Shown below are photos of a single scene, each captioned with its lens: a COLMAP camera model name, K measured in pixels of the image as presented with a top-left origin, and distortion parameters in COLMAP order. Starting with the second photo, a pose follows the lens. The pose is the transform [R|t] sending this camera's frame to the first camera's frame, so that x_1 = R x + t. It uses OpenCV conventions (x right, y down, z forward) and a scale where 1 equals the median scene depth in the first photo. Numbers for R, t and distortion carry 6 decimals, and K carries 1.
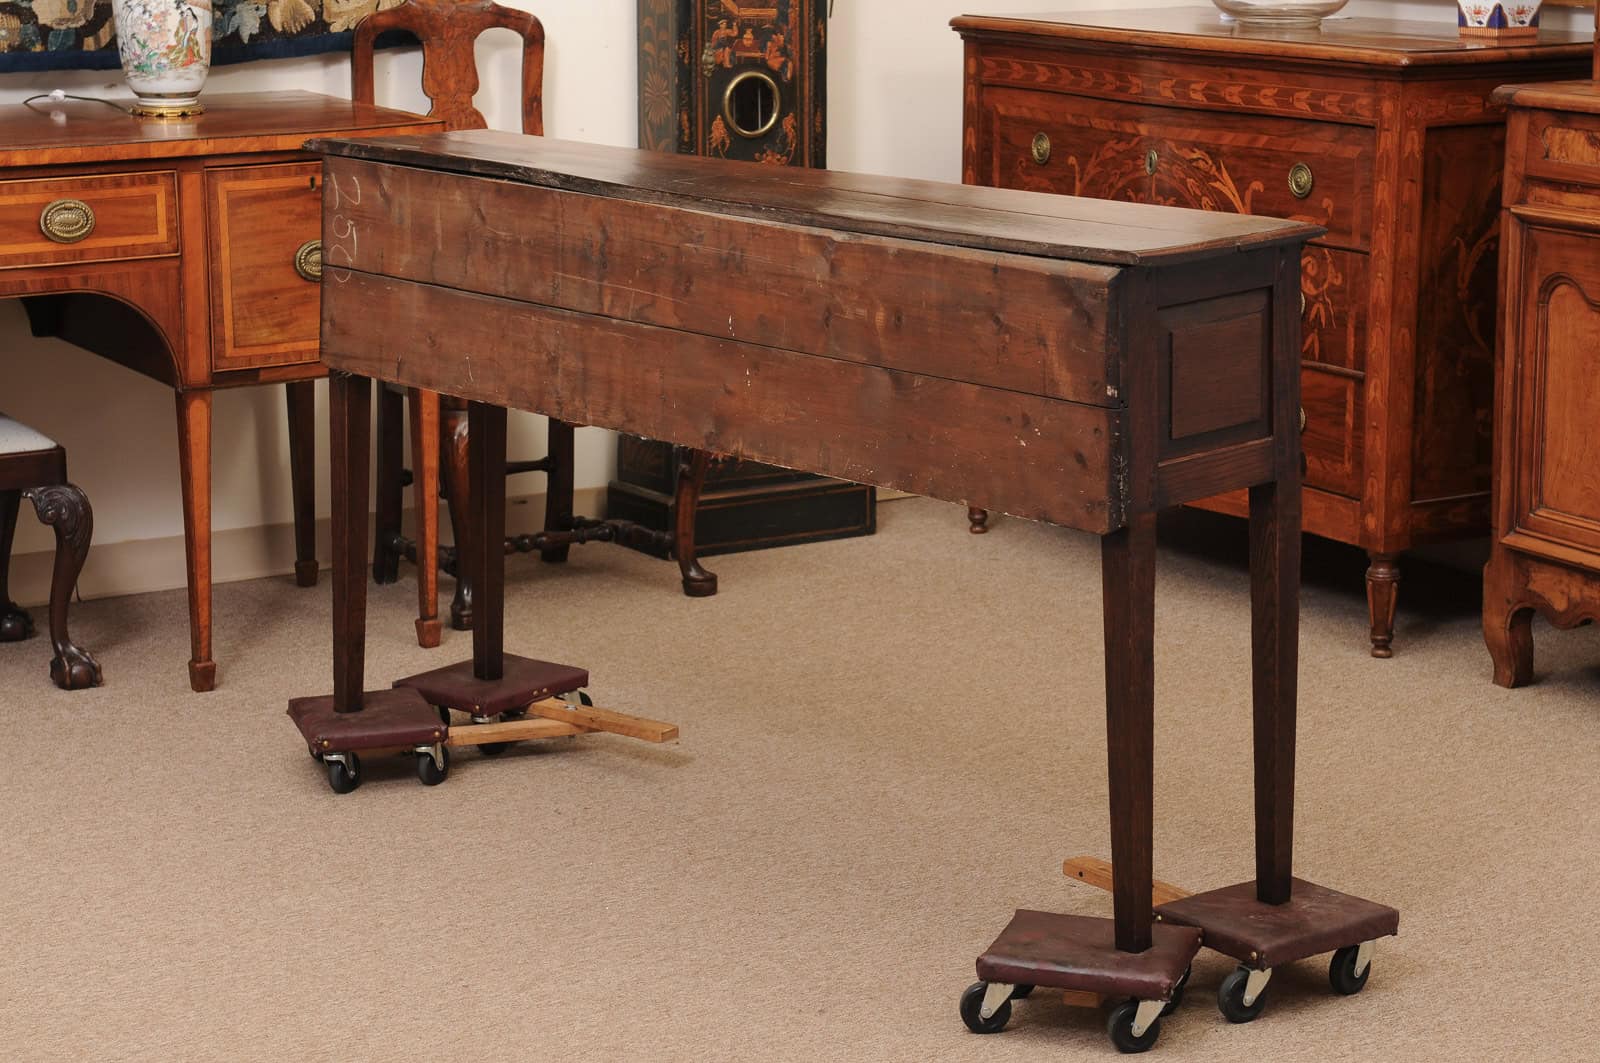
lens RADIAL K [[3475.2, 0, 800.0], [0, 3475.2, 531.5], [0, 0, 1]] dist [0.127238, 0.188331]
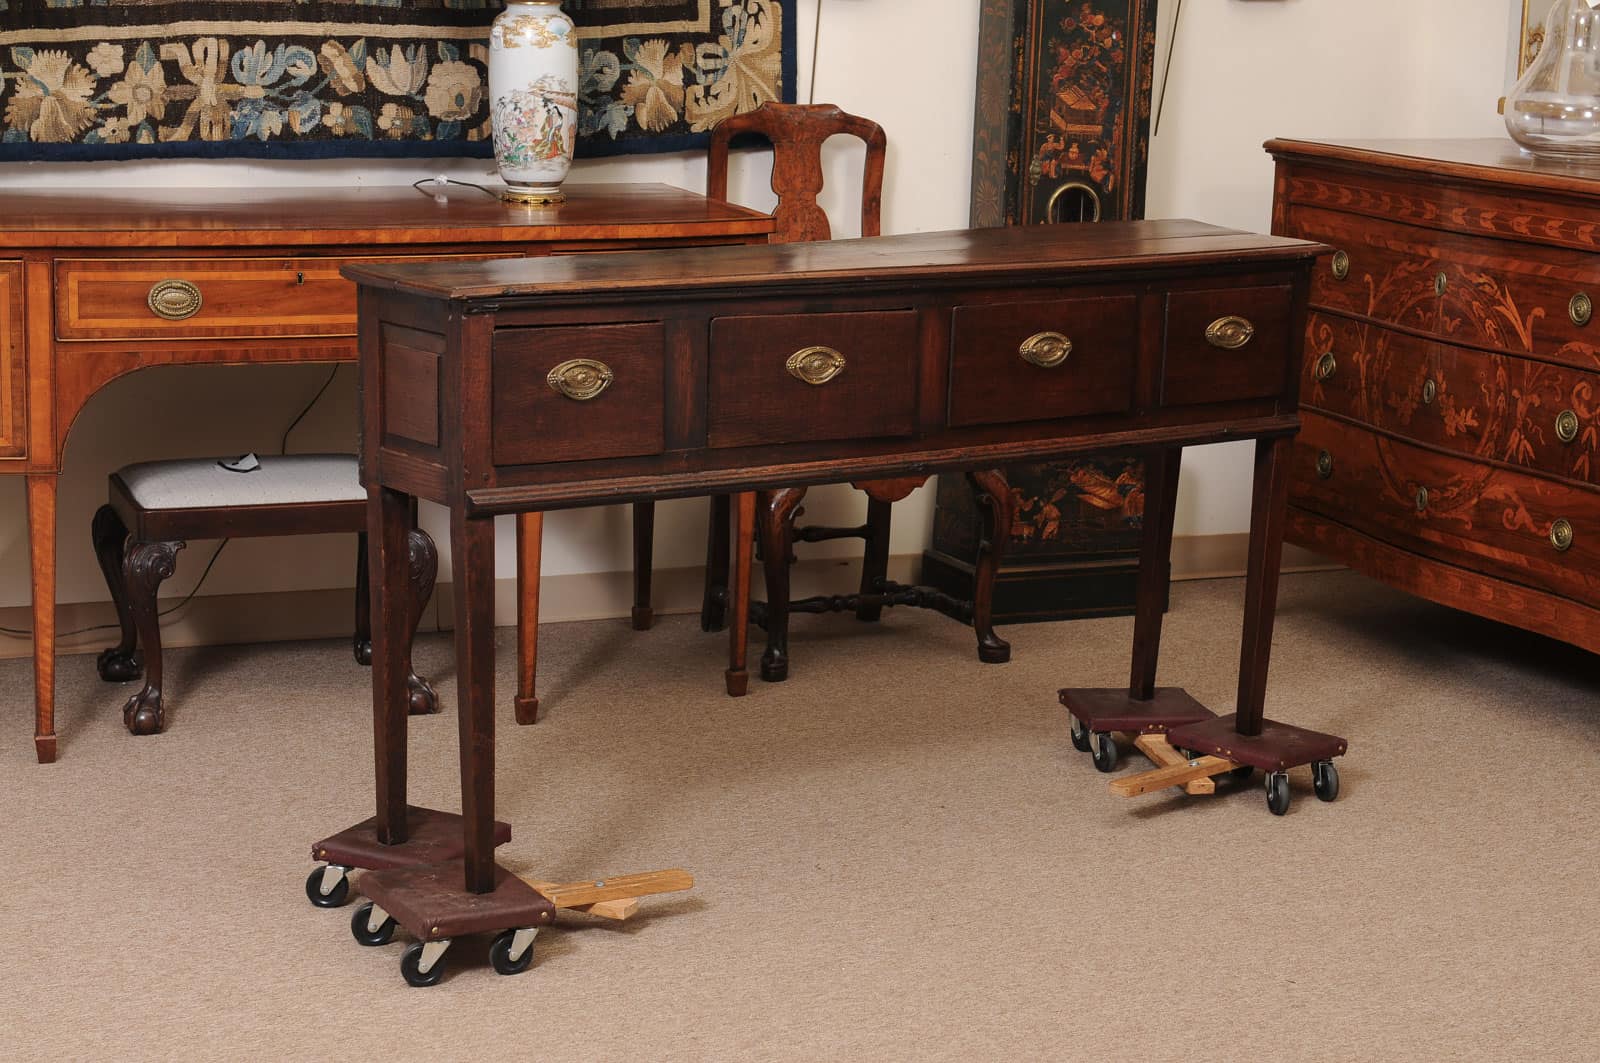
lens RADIAL K [[2962.1, 0, 800.0], [0, 2962.1, 531.5], [0, 0, 1]] dist [0.082120, 0.248772]
pose [[0.989348, 0.059737, -0.132748, 0.033790], [-0.060751, 0.998146, -0.003604, -0.016081], [0.132286, 0.011630, 0.991143, 0.077845]]
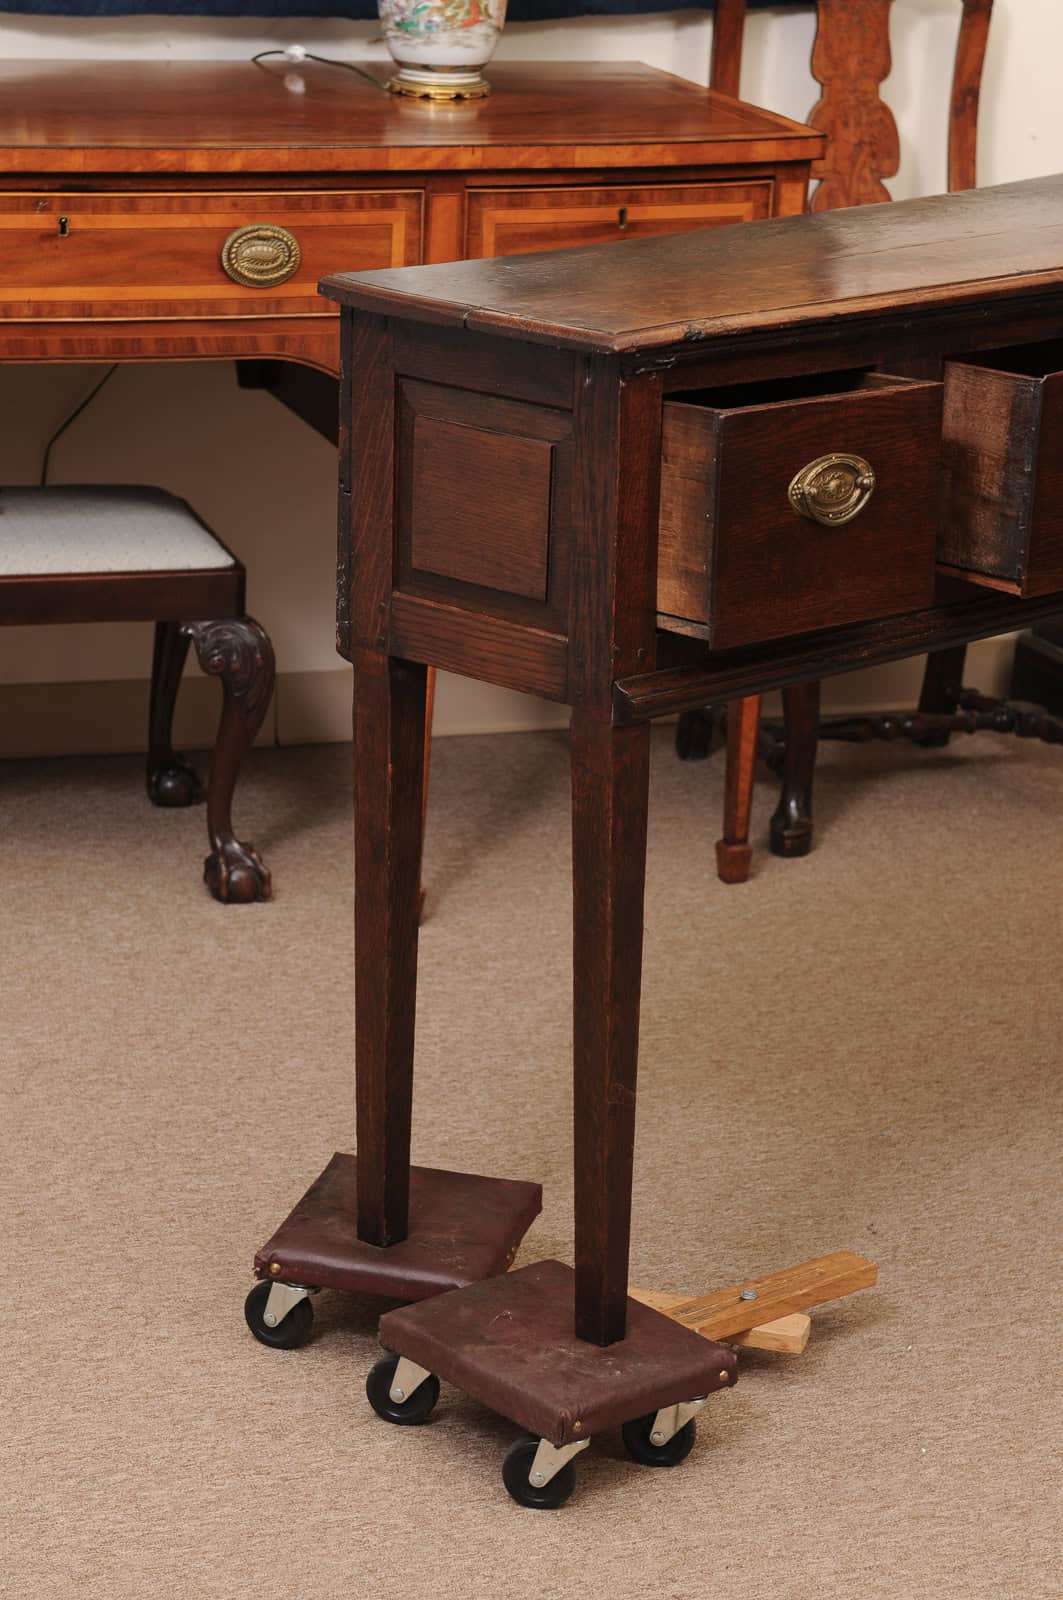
lens RADIAL K [[3744.5, 0, 526.6], [0, 3744.5, 777.2], [0, 0, 1]] dist [0.144341, 0.201498]
pose [[0.977184, 0.106975, -0.183486, -0.010195], [-0.090525, 0.991274, 0.095819, -0.056463], [0.192135, -0.077023, 0.978341, 0.250455]]
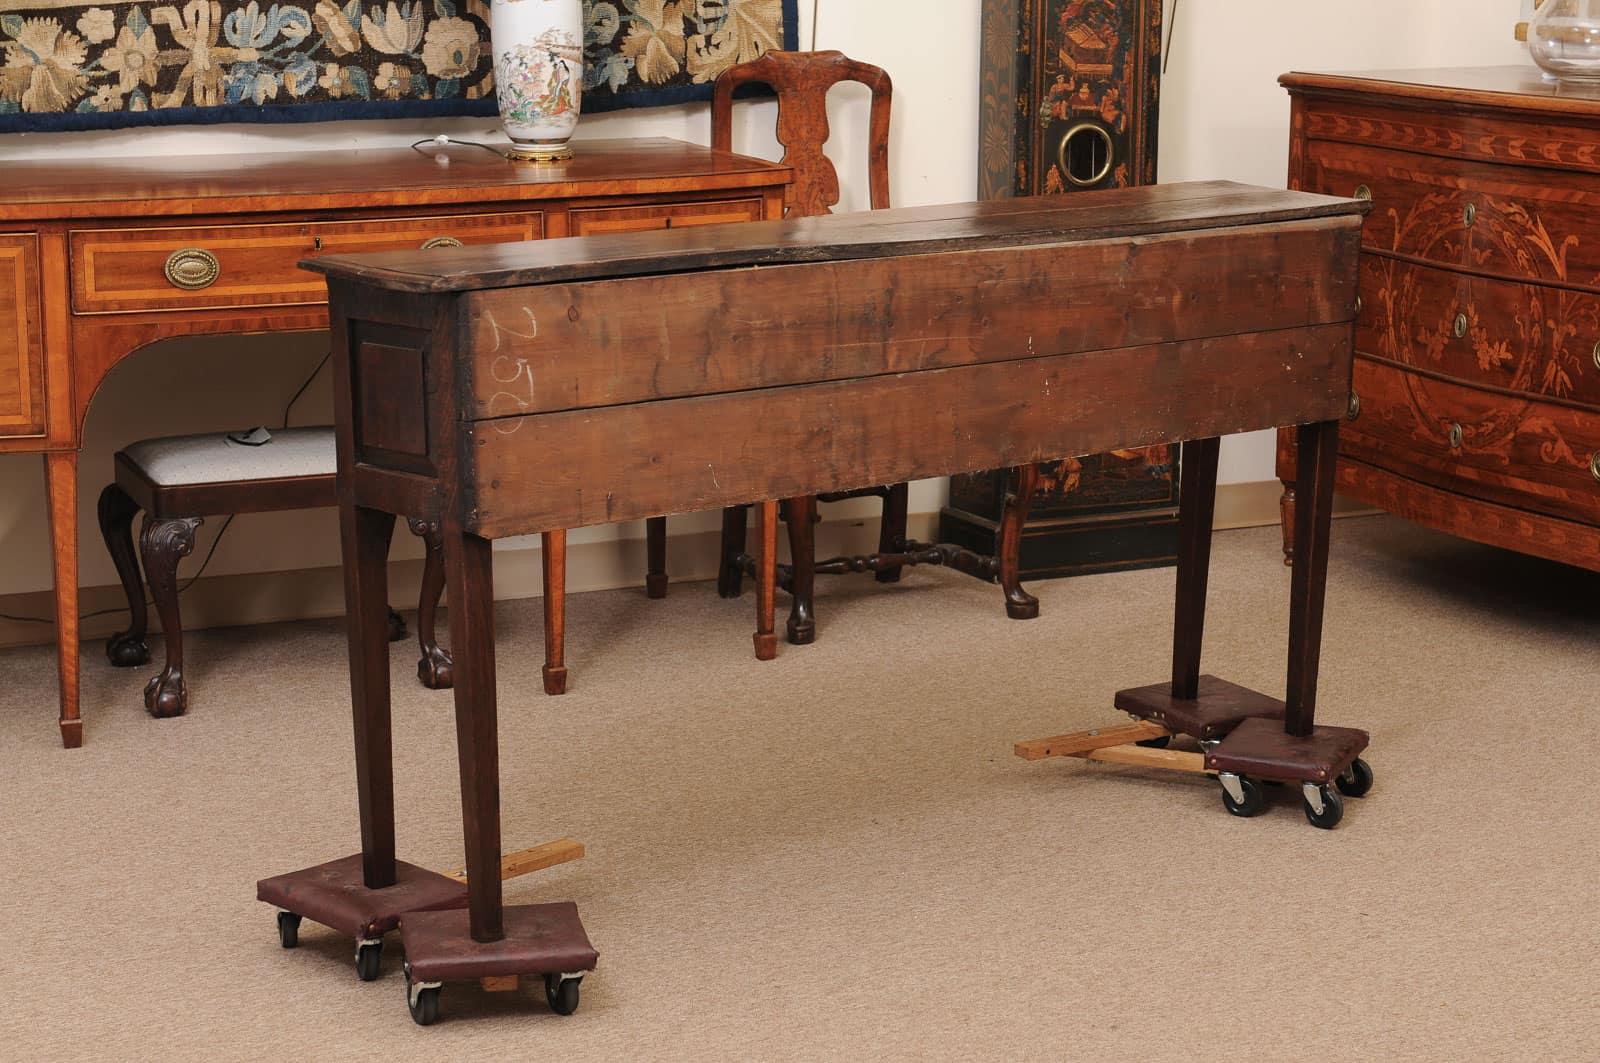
lens RADIAL K [[3217.6, 0, 800.0], [0, 3217.6, 531.5], [0, 0, 1]] dist [0.104997, 0.295168]
pose [[0.993873, 0.027396, -0.107077, 0.008708], [-0.027704, 0.999615, -0.001391, -0.004928], [0.106997, 0.004349, 0.994250, 0.018626]]
